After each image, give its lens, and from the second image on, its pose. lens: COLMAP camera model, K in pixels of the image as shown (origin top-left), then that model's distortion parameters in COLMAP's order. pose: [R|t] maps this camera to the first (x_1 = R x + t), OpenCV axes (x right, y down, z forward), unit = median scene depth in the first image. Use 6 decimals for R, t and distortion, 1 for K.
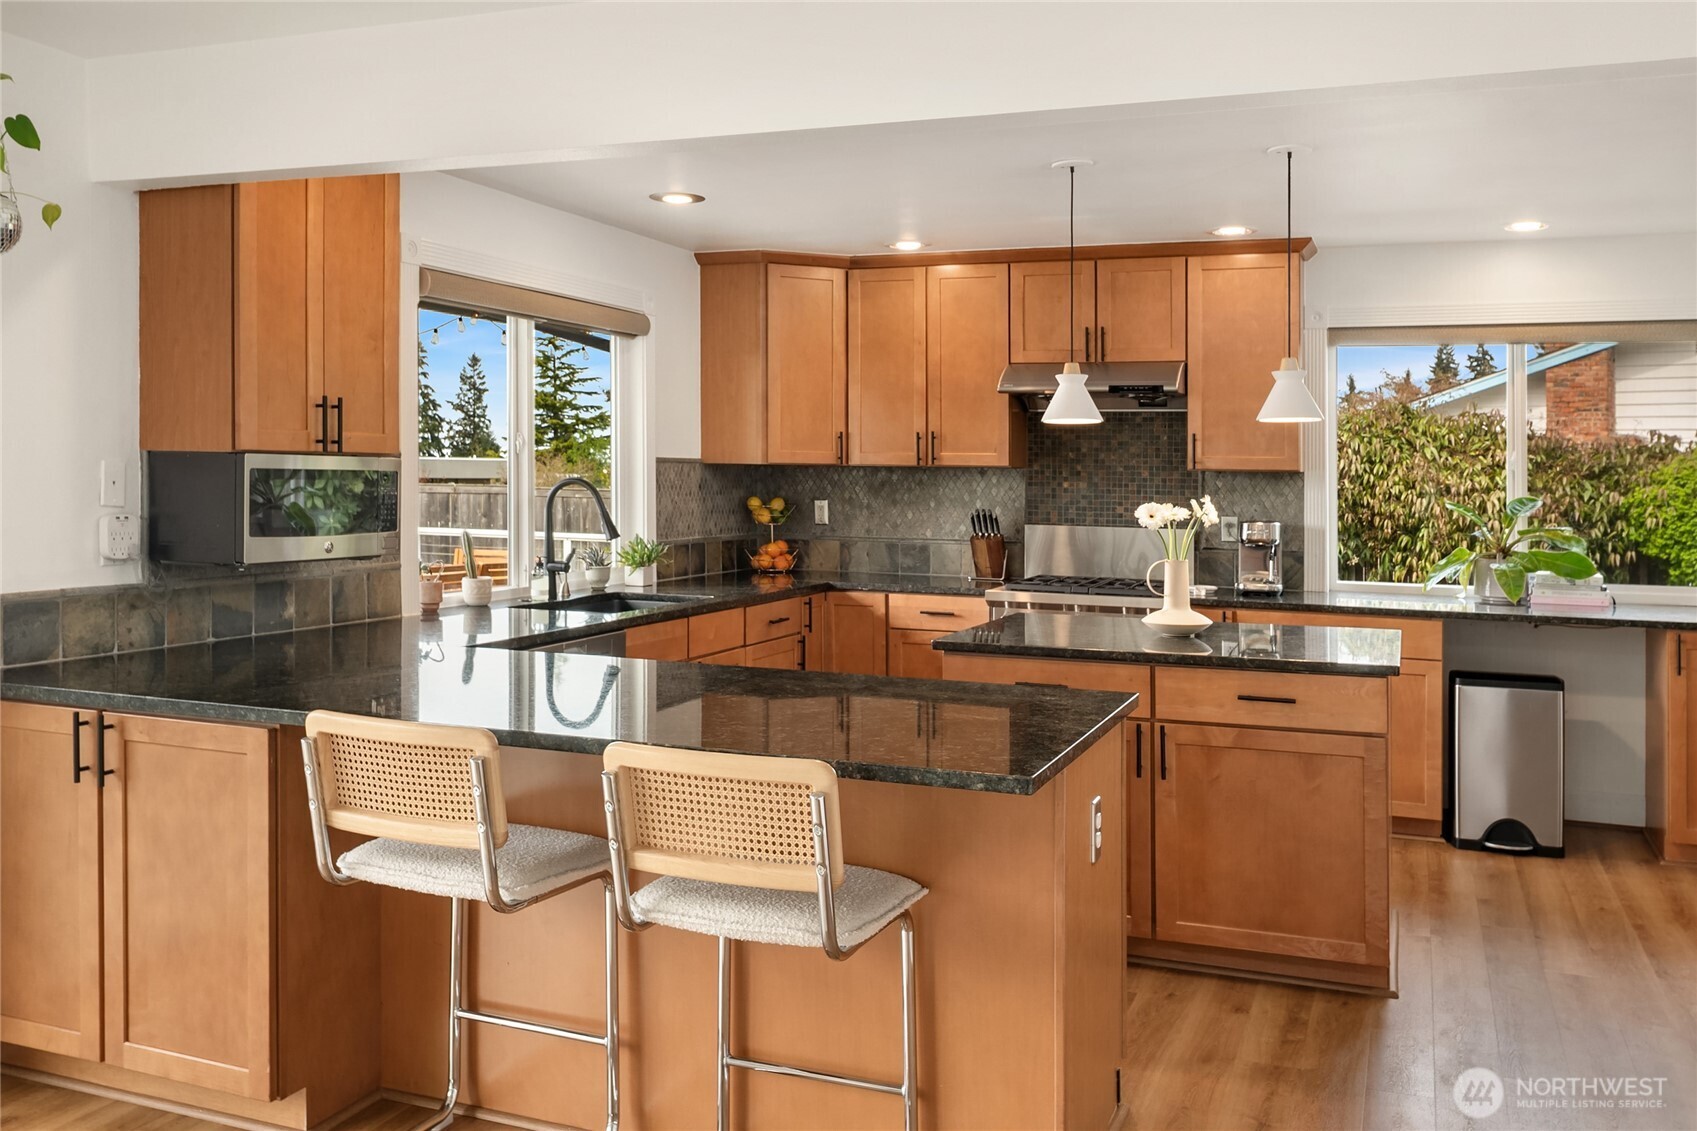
lens RADIAL K [[1427.0, 0, 855.9], [0, 1427.0, 512.3], [0, 0, 1]] dist [0.002338, -0.006982]
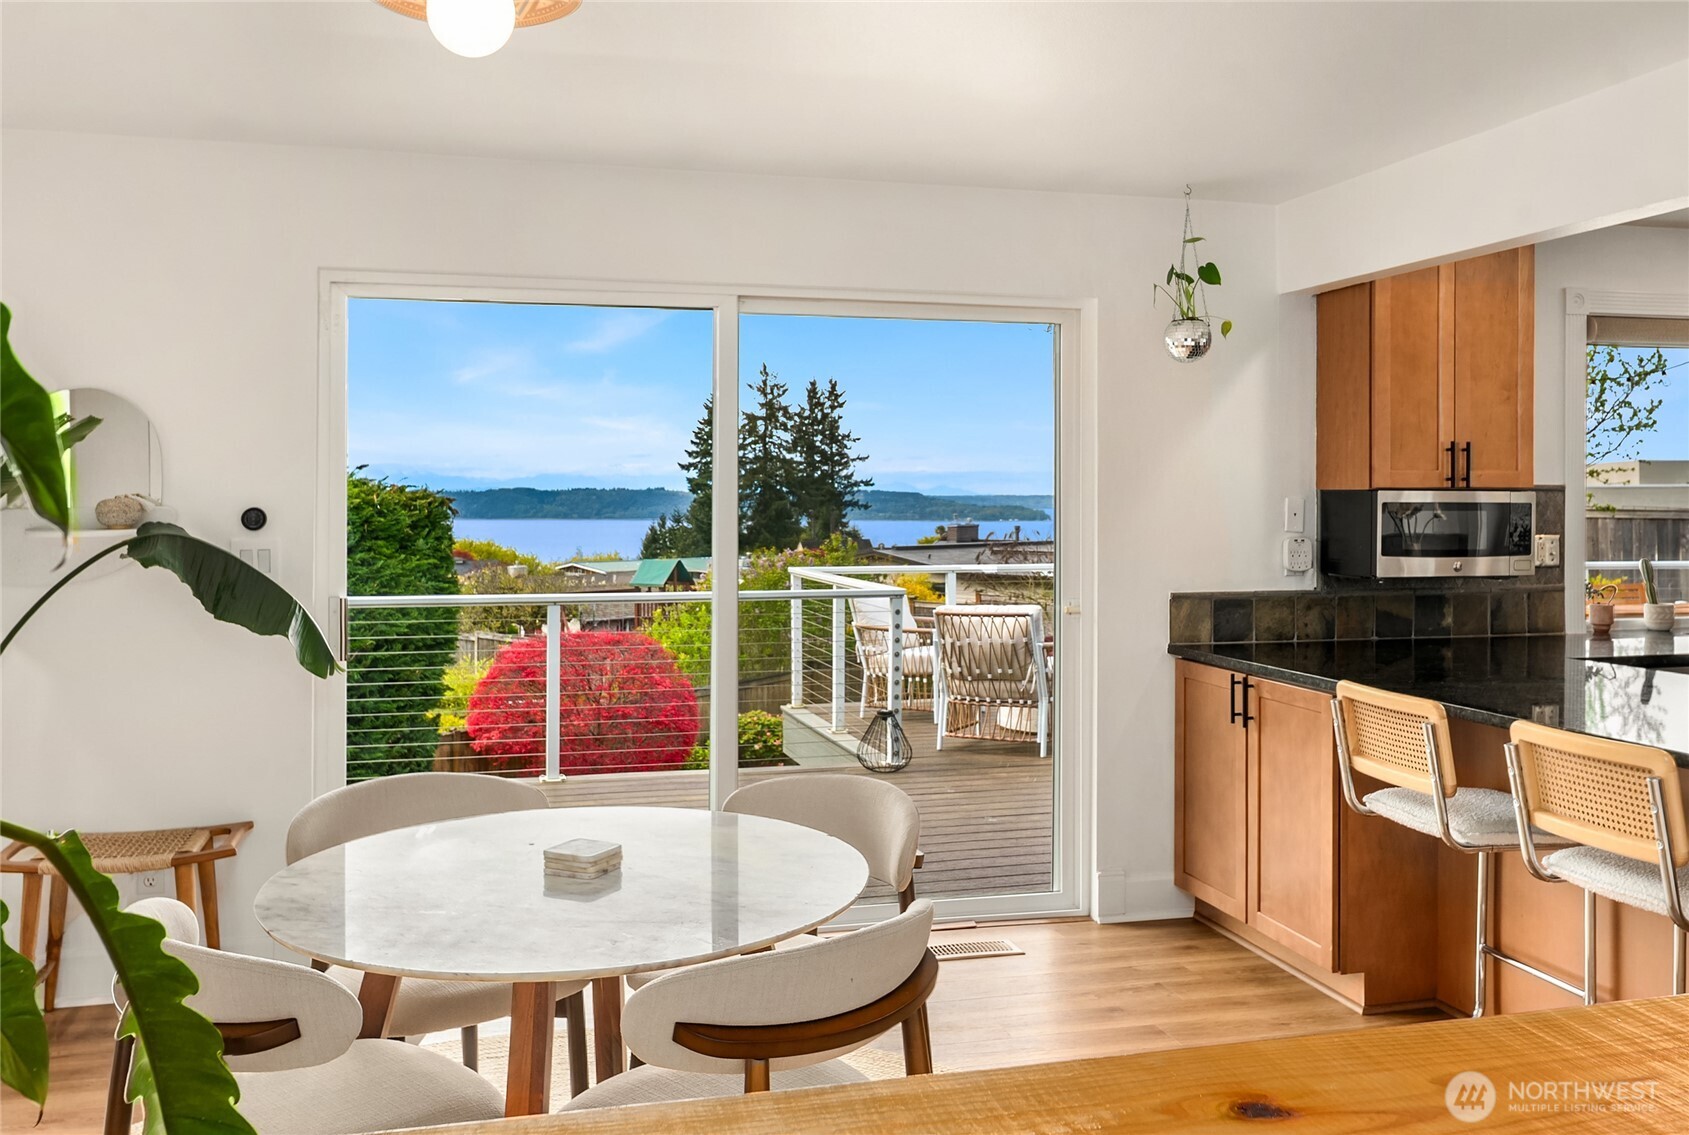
lens RADIAL K [[1444.2, 0, 851.4], [0, 1444.2, 527.5], [0, 0, 1]] dist [-0.012944, -0.006114]
pose [[0.583877, 0.000284, -0.811842, 0.324562], [-0.011371, 0.999905, -0.007829, 0.006786], [0.811762, 0.013803, 0.583825, -0.126968]]
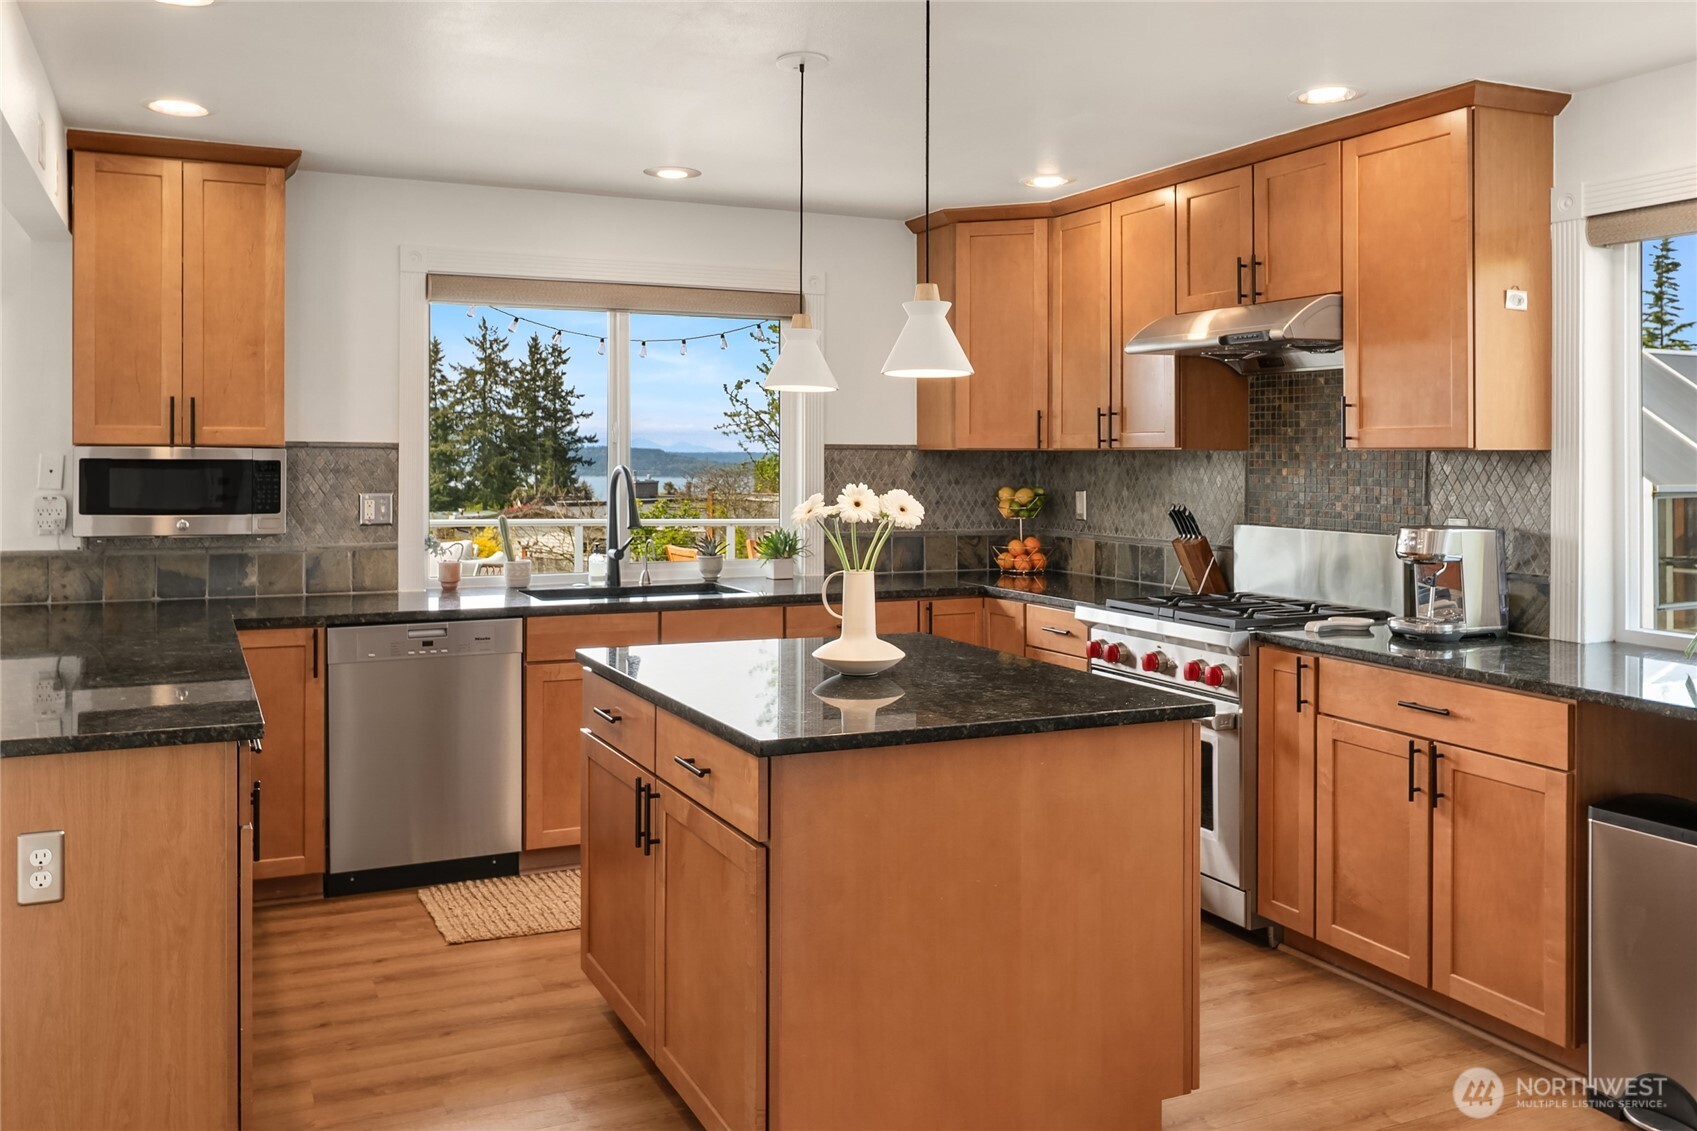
lens RADIAL K [[1414.3, 0, 850.8], [0, 1414.3, 486.2], [0, 0, 1]] dist [0.003177, 0.002472]
pose [[0.727758, 0.003524, -0.685825, 0.841164], [-0.013010, 0.999878, -0.008667, -0.004665], [0.685711, 0.015230, 0.727715, 0.540986]]
